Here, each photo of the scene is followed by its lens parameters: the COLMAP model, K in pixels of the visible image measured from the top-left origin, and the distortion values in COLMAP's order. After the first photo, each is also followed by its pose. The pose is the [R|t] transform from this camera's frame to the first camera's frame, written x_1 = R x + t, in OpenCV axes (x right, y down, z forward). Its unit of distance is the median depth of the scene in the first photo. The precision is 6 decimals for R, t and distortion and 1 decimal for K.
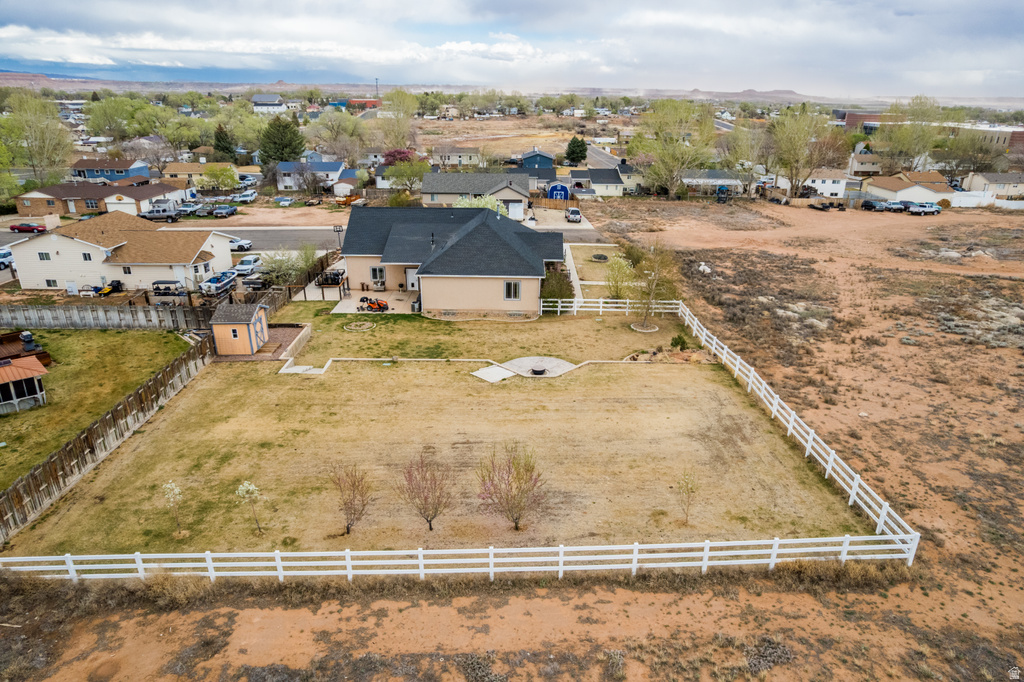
lens RADIAL K [[654.5, 0, 515.9], [0, 654.5, 345.7], [0, 0, 1]] dist [-0.074313, 0.067000]
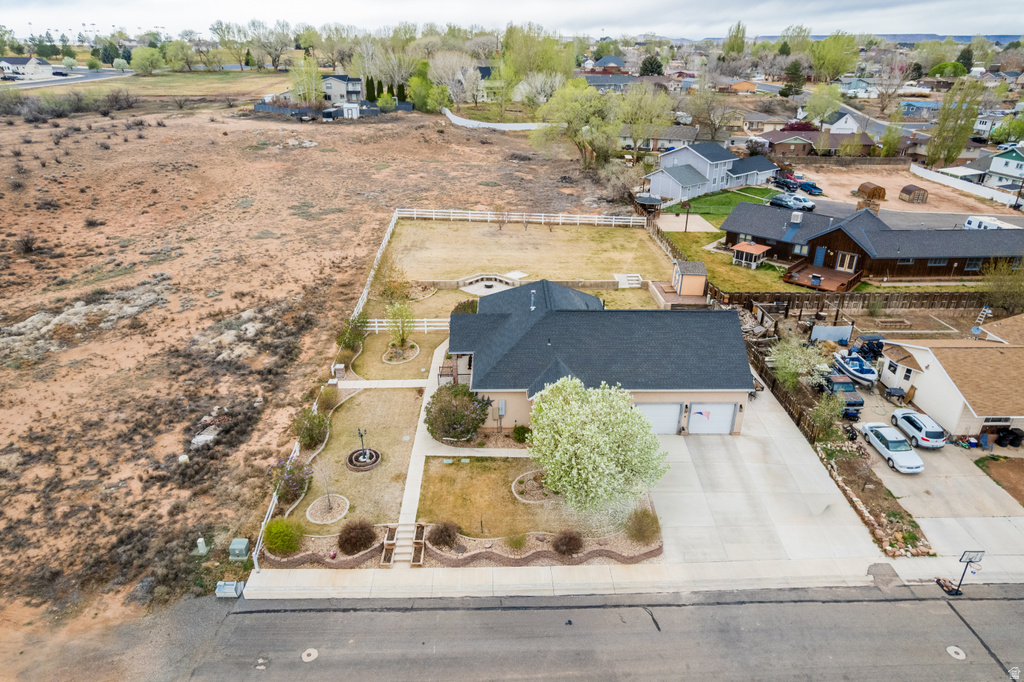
lens RADIAL K [[654.5, 0, 515.9], [0, 654.5, 345.7], [0, 0, 1]] dist [-0.074313, 0.067000]
pose [[-0.999035, -0.006376, -0.043463, 0.029627], [-0.035777, 0.692194, 0.720824, -0.809215], [0.025489, 0.721683, -0.691754, 1.760955]]
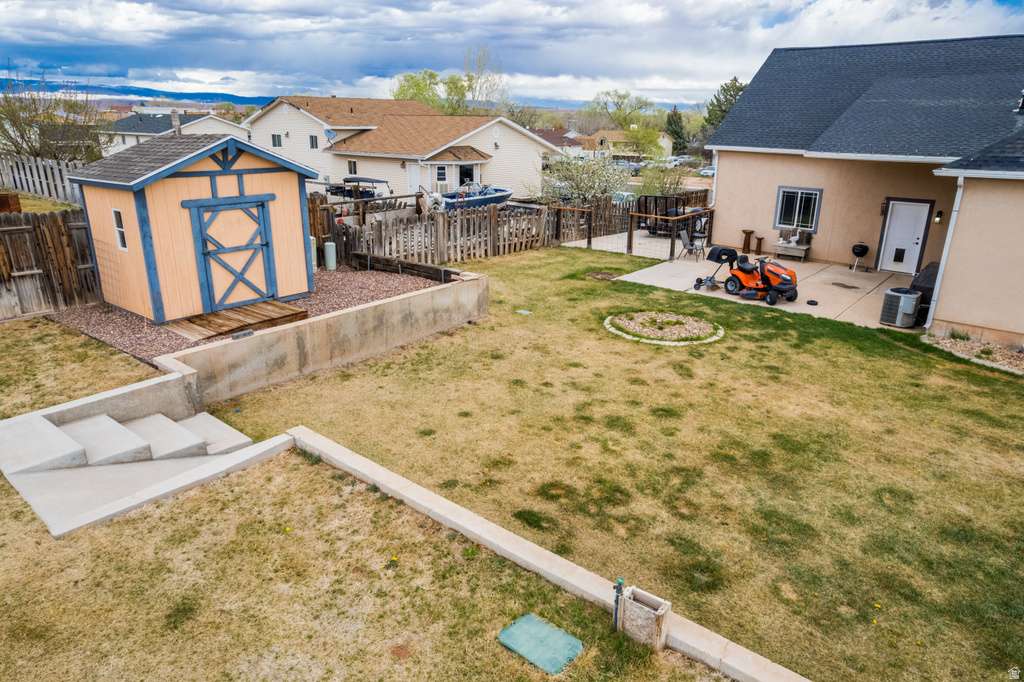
lens RADIAL K [[654.5, 0, 515.9], [0, 654.5, 345.7], [0, 0, 1]] dist [-0.074313, 0.067000]
pose [[0.772551, 0.209366, -0.599442, -0.116618], [-0.239339, 0.970457, 0.030494, -0.015195], [0.588117, 0.119912, 0.799837, 0.711665]]
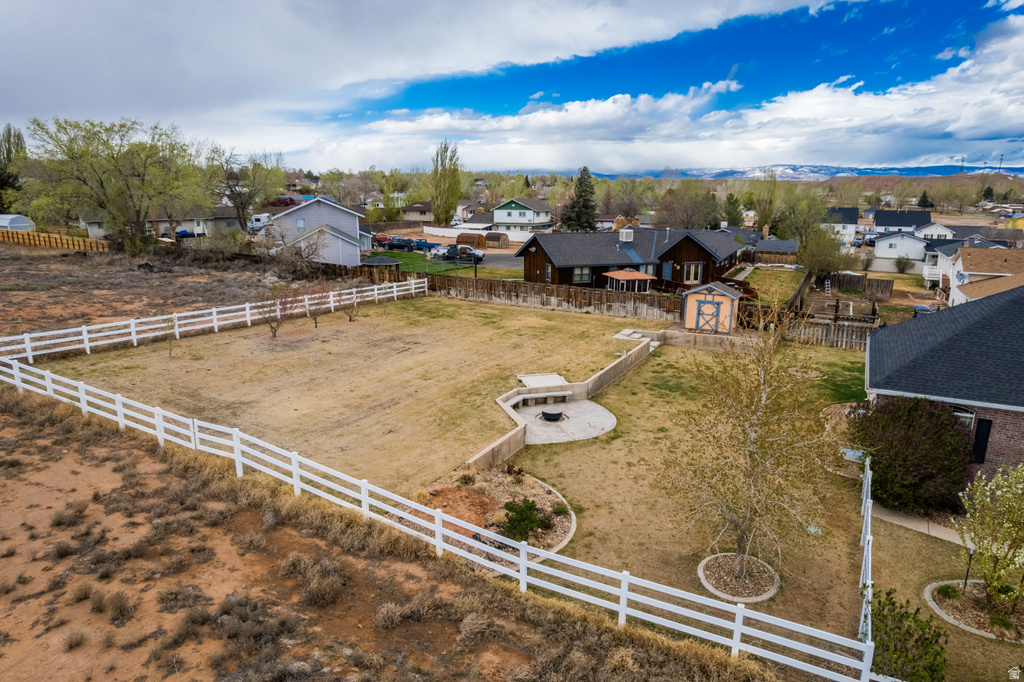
lens RADIAL K [[654.5, 0, 515.9], [0, 654.5, 345.7], [0, 0, 1]] dist [-0.074313, 0.067000]
pose [[-0.462192, 0.189137, -0.866375, 0.483053], [-0.332681, 0.868650, 0.367111, -0.199375], [0.822011, 0.457902, -0.338561, 0.920302]]
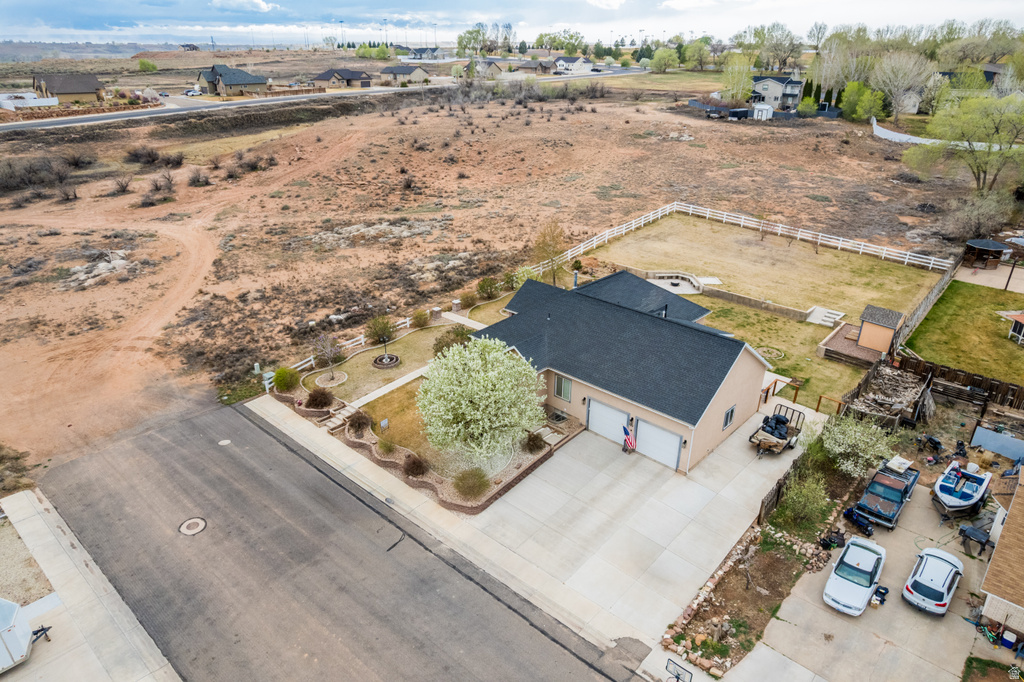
lens RADIAL K [[654.5, 0, 515.9], [0, 654.5, 345.7], [0, 0, 1]] dist [-0.074313, 0.067000]
pose [[-0.743765, -0.296514, 0.599076, -0.530480], [0.229489, 0.728485, 0.645480, -0.761213], [-0.627812, 0.617568, -0.473775, 1.652215]]
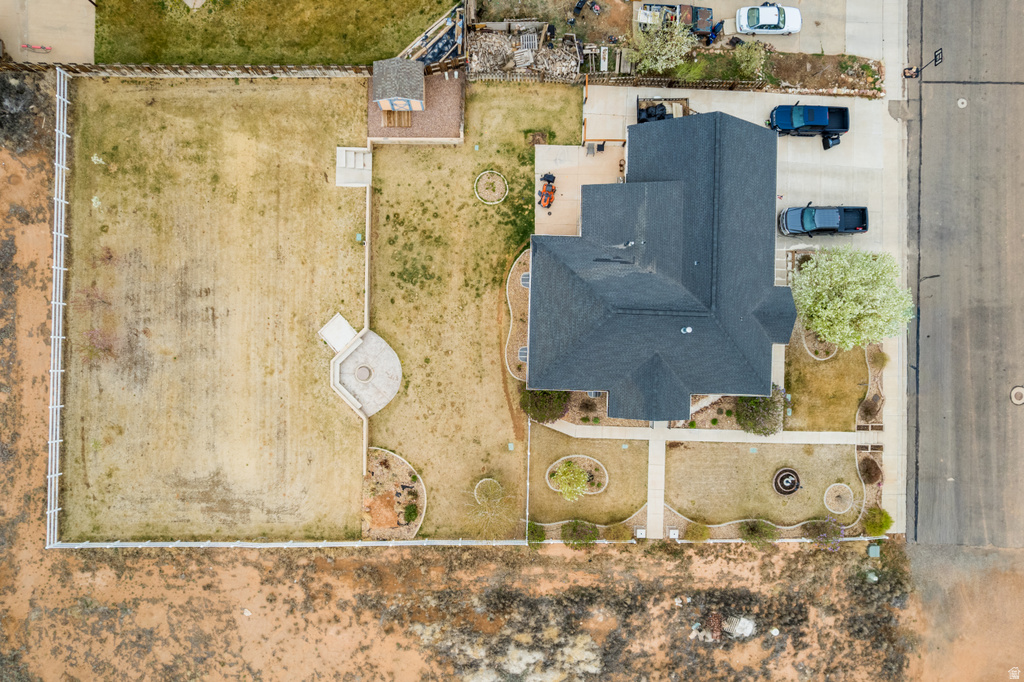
lens RADIAL K [[654.5, 0, 515.9], [0, 654.5, 345.7], [0, 0, 1]] dist [-0.074313, 0.067000]
pose [[-0.013161, 0.999894, -0.006255, -0.007185], [-0.373194, 0.000892, 0.927753, -0.863365], [0.927660, 0.014545, 0.373143, 0.654273]]
